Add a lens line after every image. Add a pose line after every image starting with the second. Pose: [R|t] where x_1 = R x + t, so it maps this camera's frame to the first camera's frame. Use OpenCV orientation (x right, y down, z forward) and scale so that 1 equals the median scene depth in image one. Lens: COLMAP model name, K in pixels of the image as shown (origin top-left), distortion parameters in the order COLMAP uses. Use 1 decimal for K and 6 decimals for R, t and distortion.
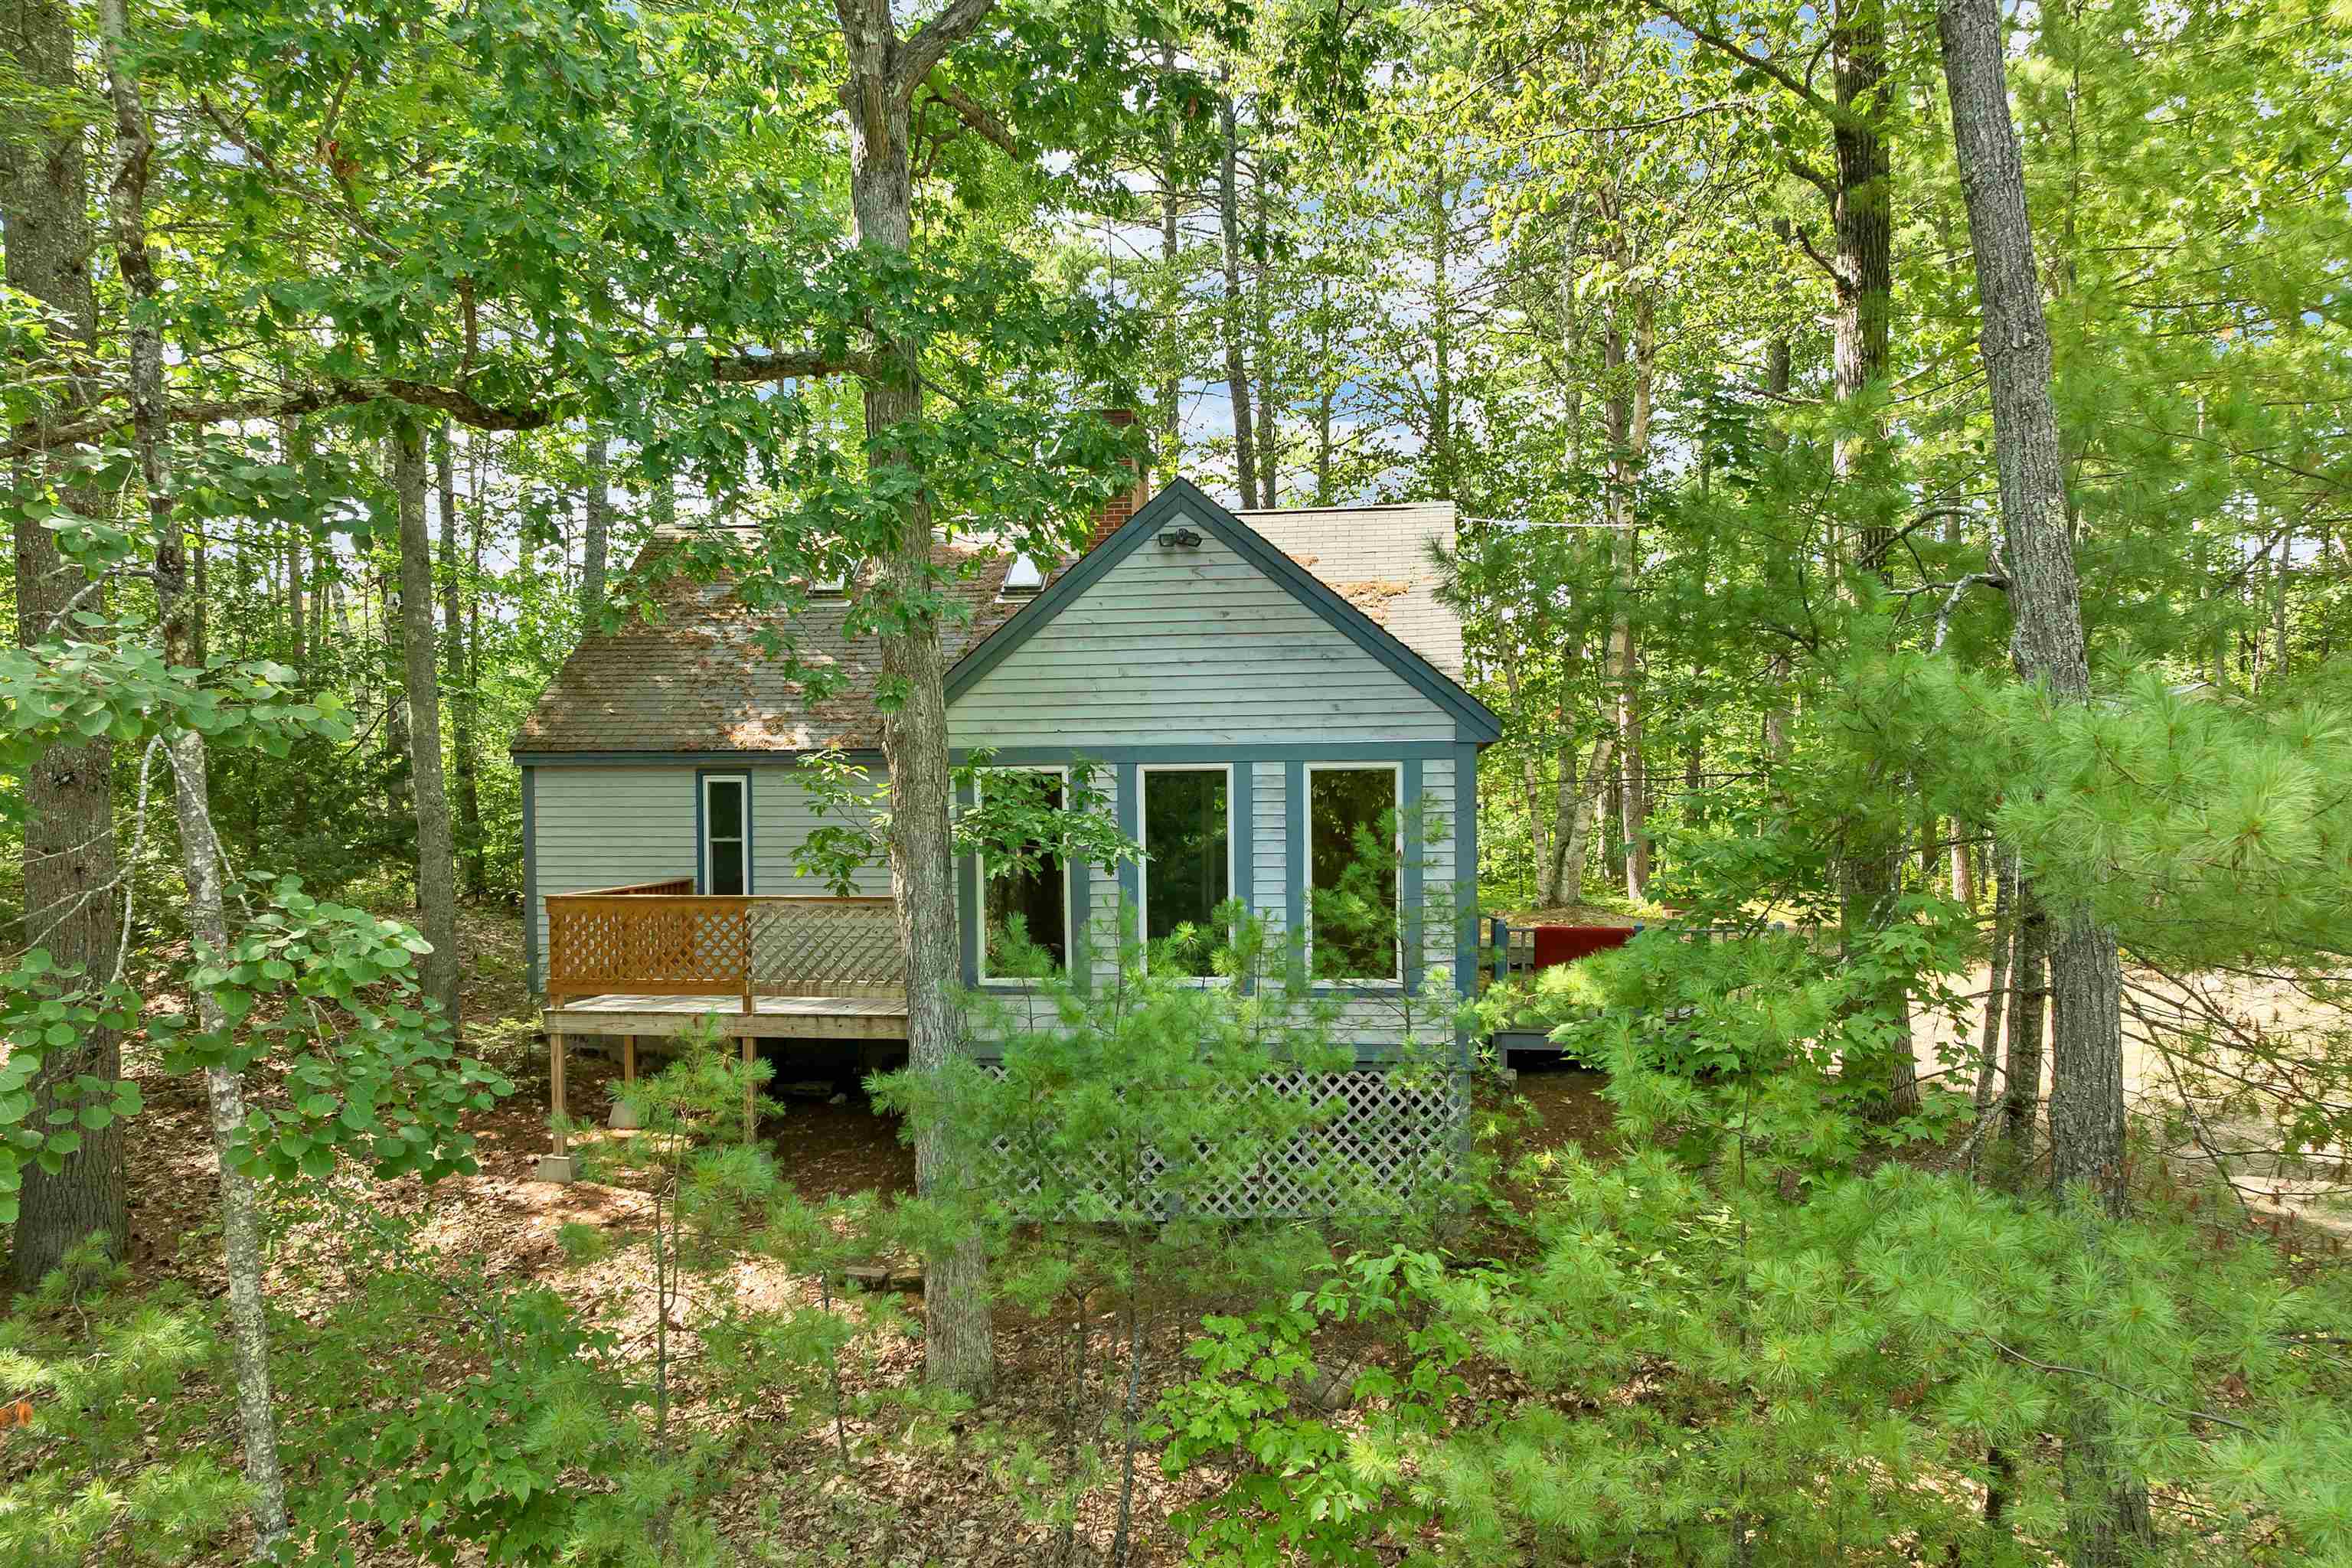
lens RADIAL K [[1653.3, 0, 1161.2], [0, 1653.3, 814.6], [0, 0, 1]] dist [-0.029385, -0.003930]
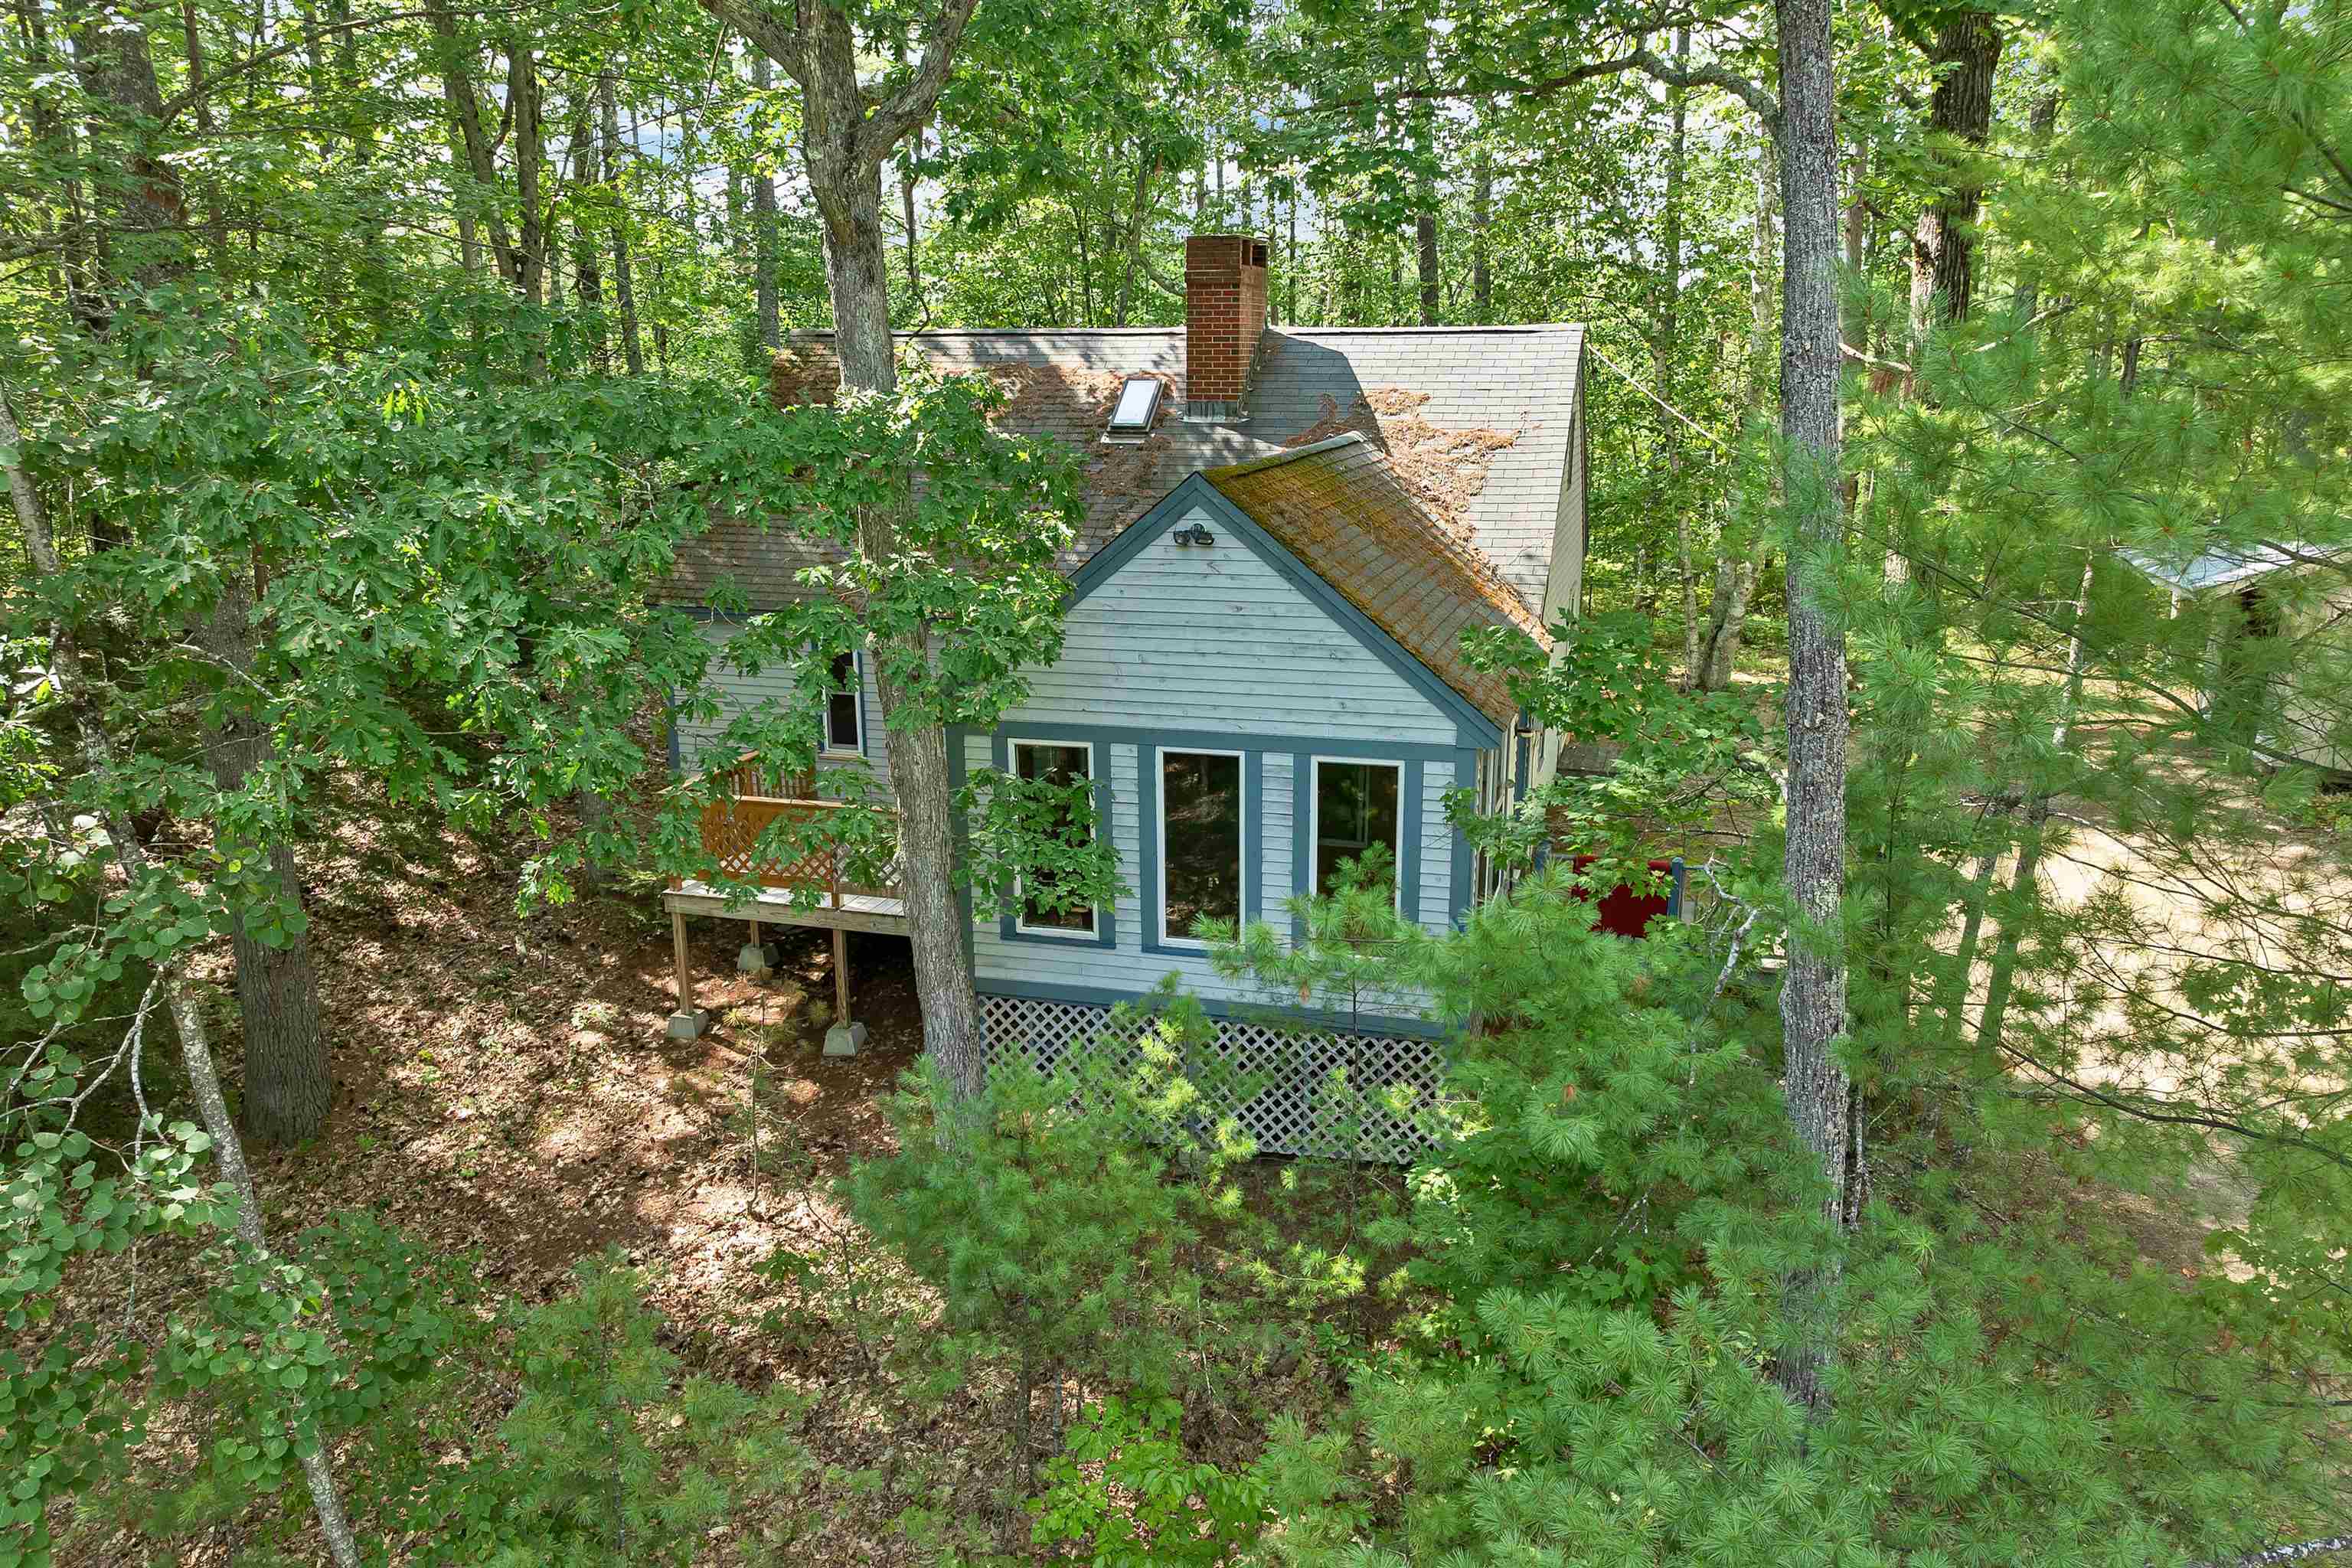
lens RADIAL K [[1653.3, 0, 1161.2], [0, 1653.3, 814.6], [0, 0, 1]] dist [-0.029385, -0.003930]
pose [[0.988933, 0.038762, -0.143212, 0.142034], [-0.003154, 0.970543, 0.240906, -0.243231], [0.148332, -0.237788, 0.959924, -0.019793]]
